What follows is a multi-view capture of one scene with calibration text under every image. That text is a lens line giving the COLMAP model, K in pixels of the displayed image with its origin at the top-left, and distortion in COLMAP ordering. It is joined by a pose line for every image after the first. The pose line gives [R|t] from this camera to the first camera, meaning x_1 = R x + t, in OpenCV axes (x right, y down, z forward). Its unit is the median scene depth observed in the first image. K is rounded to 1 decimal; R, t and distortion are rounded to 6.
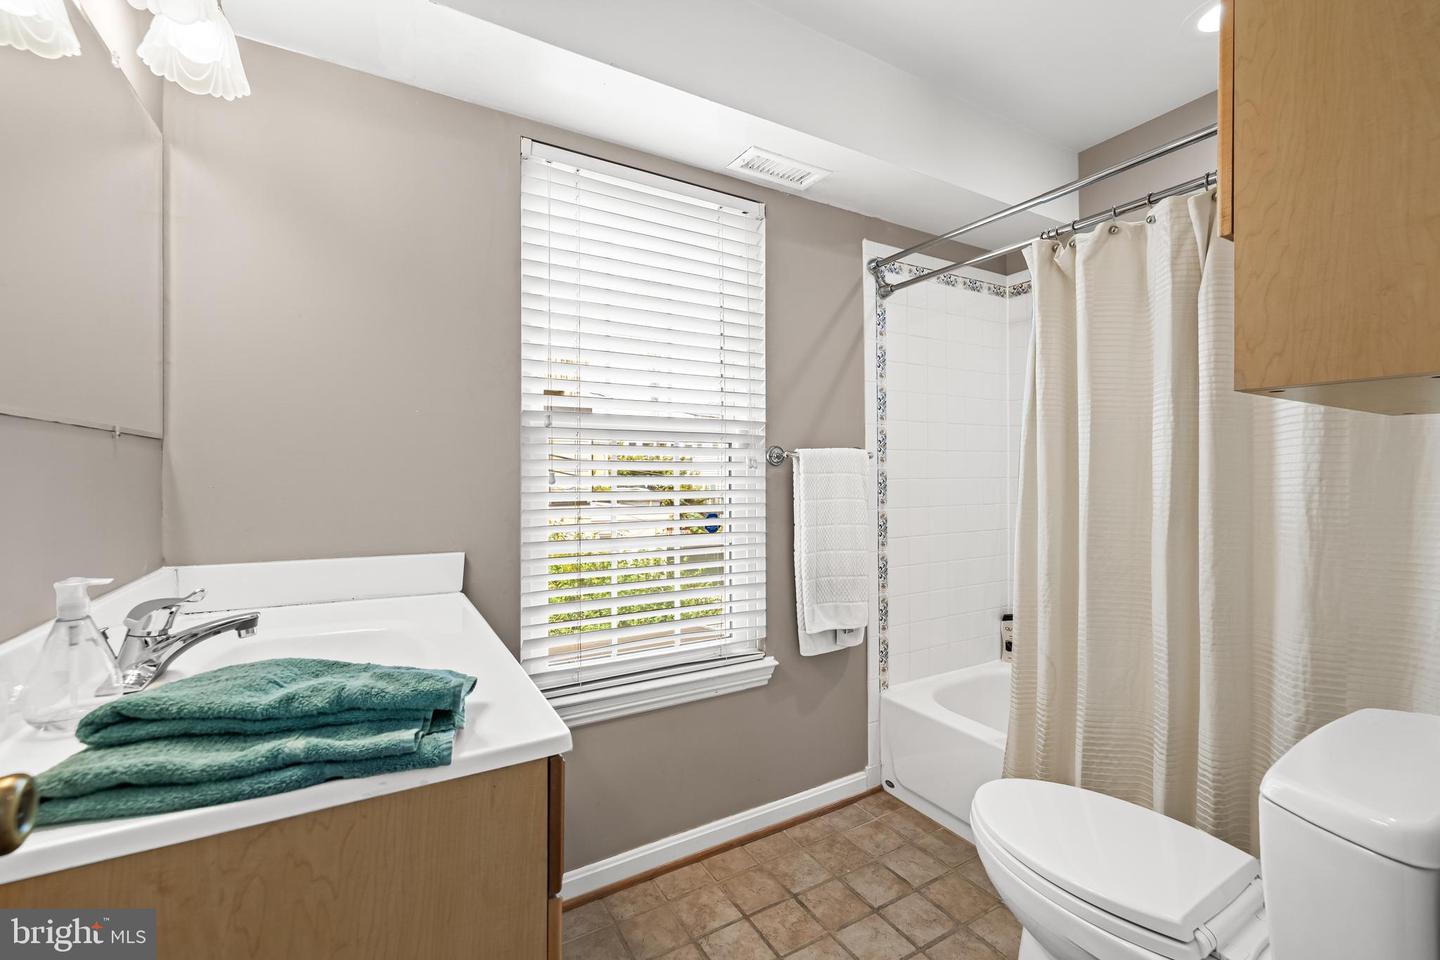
lens RADIAL K [[623.6, 0, 718.1], [0, 623.6, 476.1], [0, 0, 1]] dist [0.013718, 0.000204]
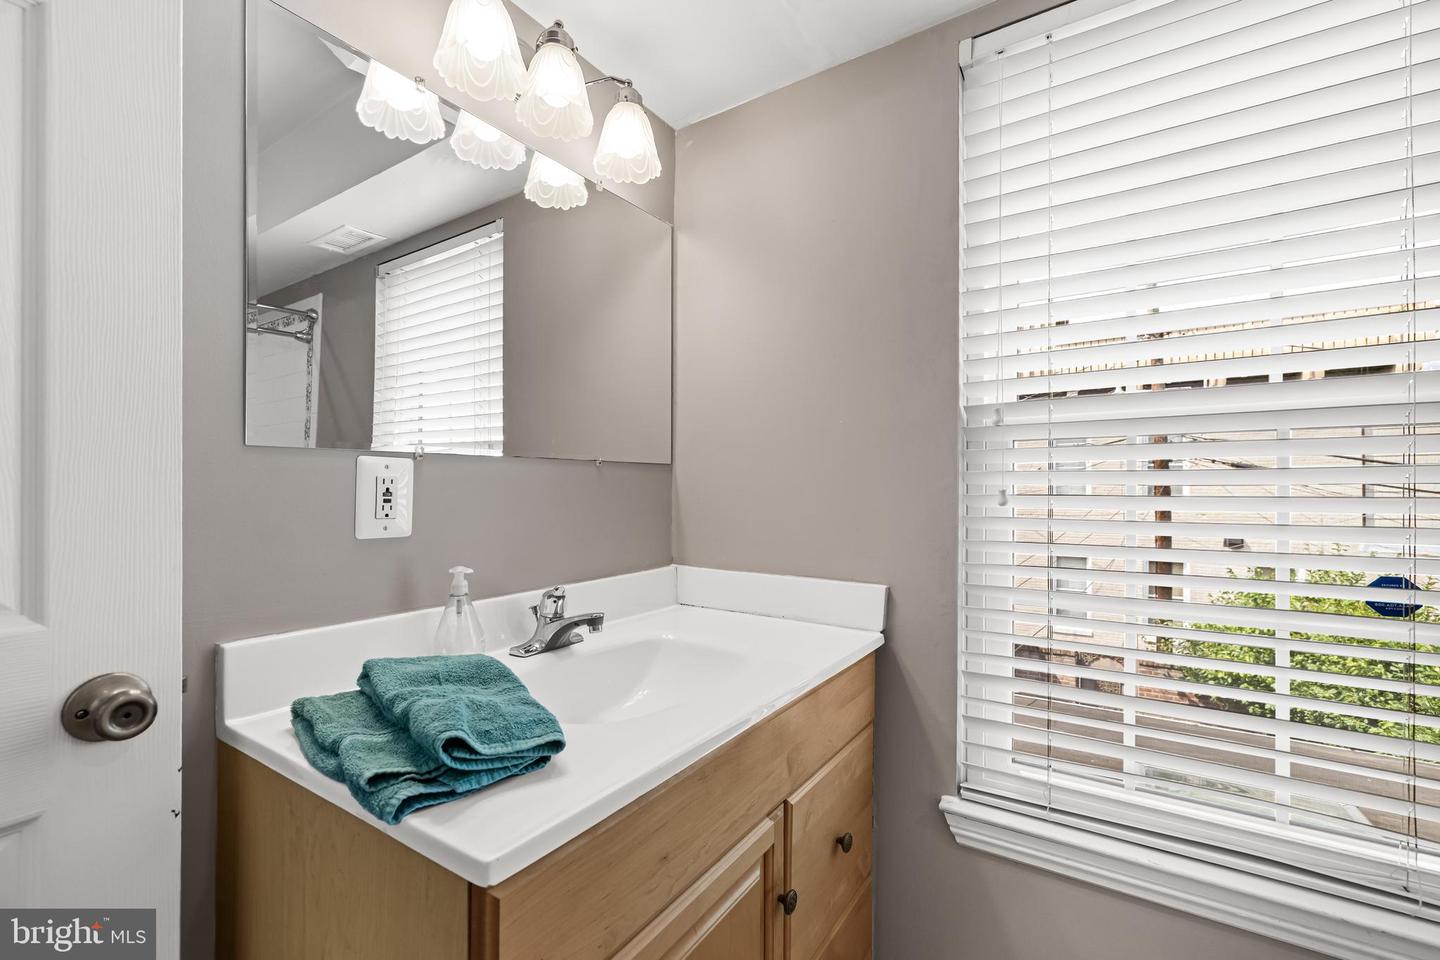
lens RADIAL K [[623.6, 0, 718.2], [0, 623.6, 487.5], [0, 0, 1]] dist [0.013718, 0.000204]
pose [[0.434540, -0.004243, -0.900643, 0.236968], [0.001970, 0.999991, -0.003761, -0.006222], [0.900650, -0.000140, 0.434544, 0.411905]]
